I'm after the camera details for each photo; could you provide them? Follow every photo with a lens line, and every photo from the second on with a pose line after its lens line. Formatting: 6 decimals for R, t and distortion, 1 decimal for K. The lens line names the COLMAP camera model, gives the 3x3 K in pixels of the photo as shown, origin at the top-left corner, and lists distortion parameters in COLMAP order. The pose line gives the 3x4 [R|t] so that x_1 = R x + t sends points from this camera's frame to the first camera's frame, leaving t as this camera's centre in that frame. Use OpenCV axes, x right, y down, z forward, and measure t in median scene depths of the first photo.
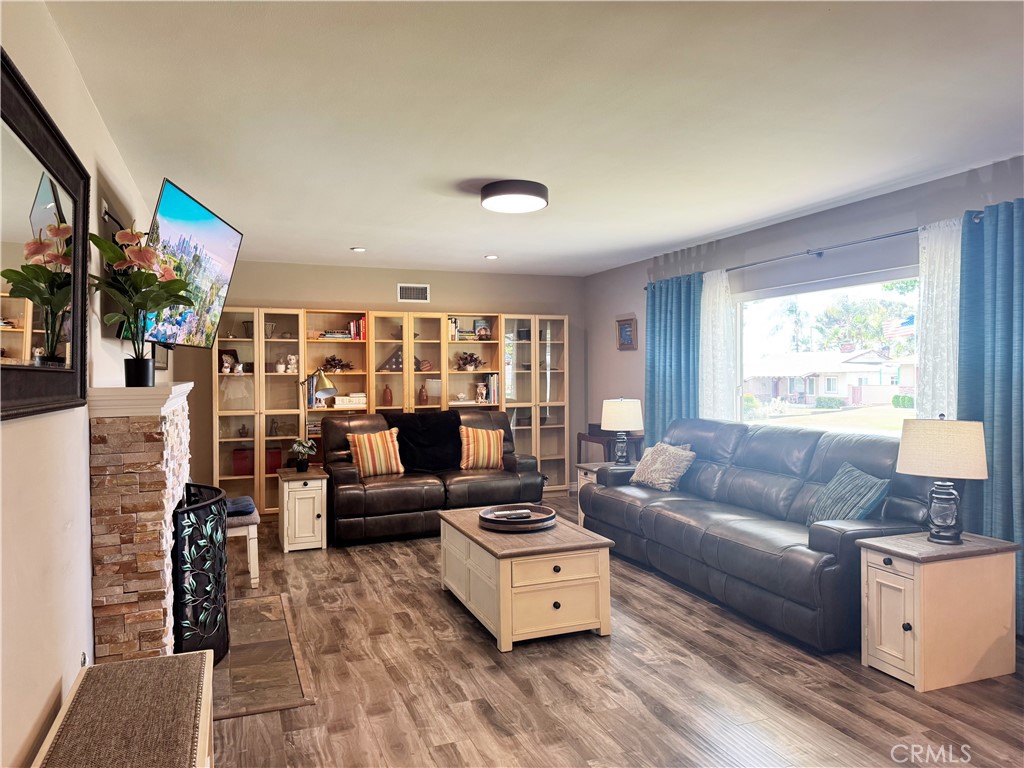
lens RADIAL K [[718.6, 0, 506.1], [0, 718.6, 379.6], [0, 0, 1]] dist [0.179017, -0.296844]
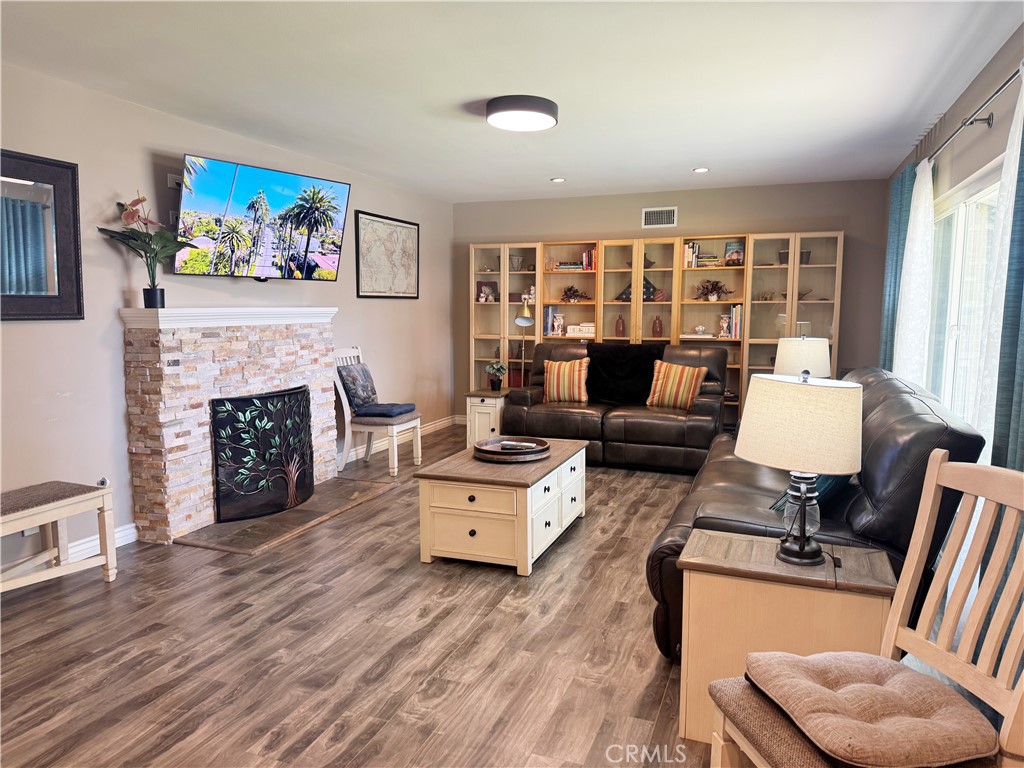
lens RADIAL K [[718.6, 0, 506.1], [0, 718.6, 379.6], [0, 0, 1]] dist [0.179017, -0.296844]
pose [[0.742166, 0.080021, -0.665422, 0.440008], [-0.015226, 0.994604, 0.102625, -0.004576], [0.670043, -0.066033, 0.739379, 0.173392]]
